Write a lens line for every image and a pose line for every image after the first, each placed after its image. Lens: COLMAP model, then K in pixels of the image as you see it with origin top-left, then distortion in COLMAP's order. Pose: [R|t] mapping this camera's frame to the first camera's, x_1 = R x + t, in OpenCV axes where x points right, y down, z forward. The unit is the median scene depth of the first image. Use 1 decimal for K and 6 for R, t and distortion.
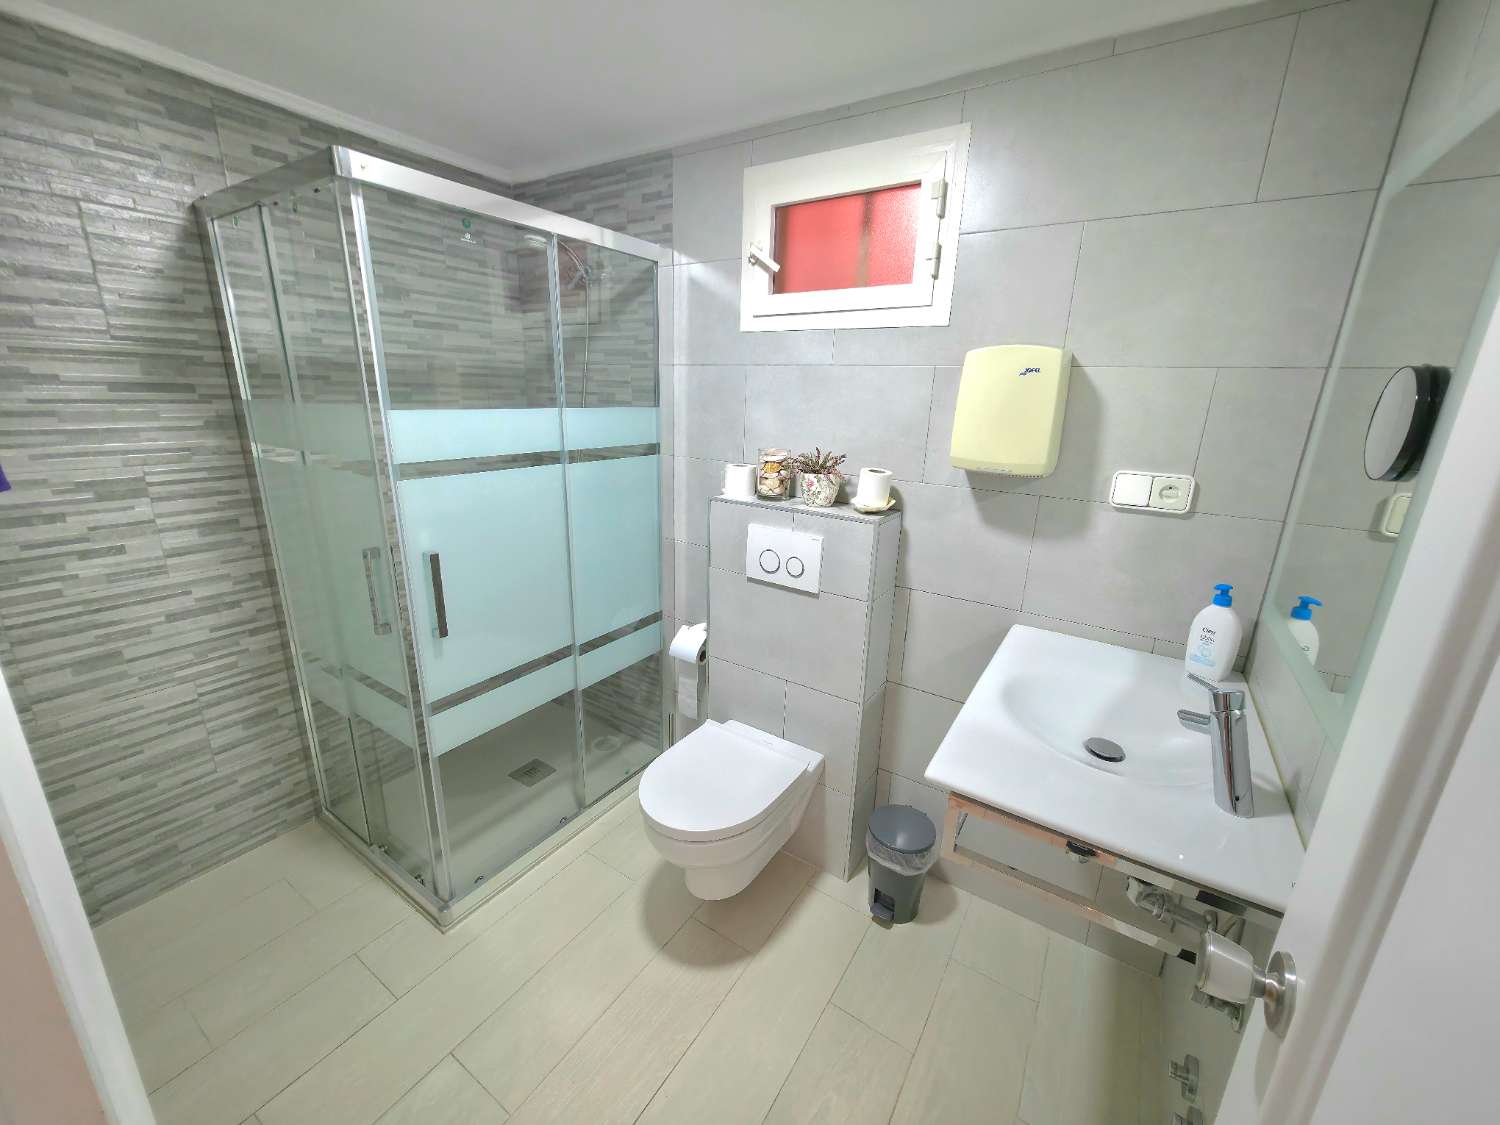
lens RADIAL K [[593.3, 0, 748.9], [0, 593.3, 558.3], [0, 0, 1]] dist [0.000129, -0.000177]
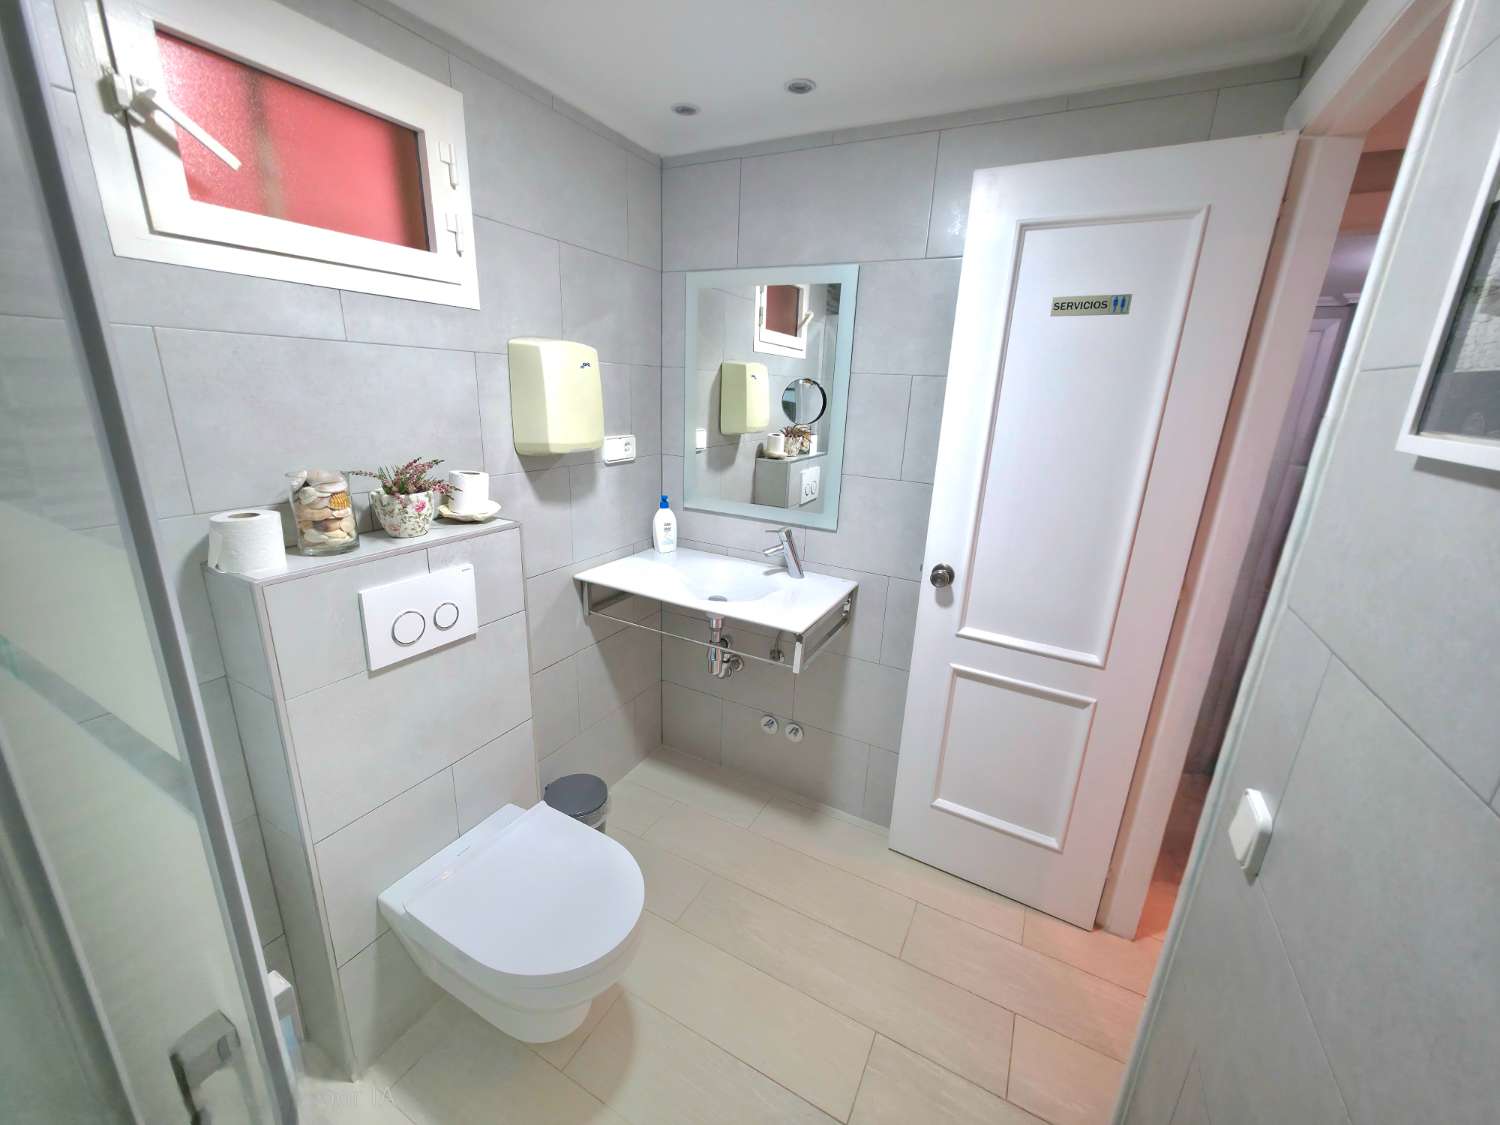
lens RADIAL K [[593.3, 0, 748.1], [0, 593.3, 561.3], [0, 0, 1]] dist [0.000129, -0.000177]
pose [[-0.088095, -0.314425, 0.945186, -0.663746], [0.227661, 0.917405, 0.326402, -0.212978], [-0.969747, 0.243936, -0.009237, 0.626945]]
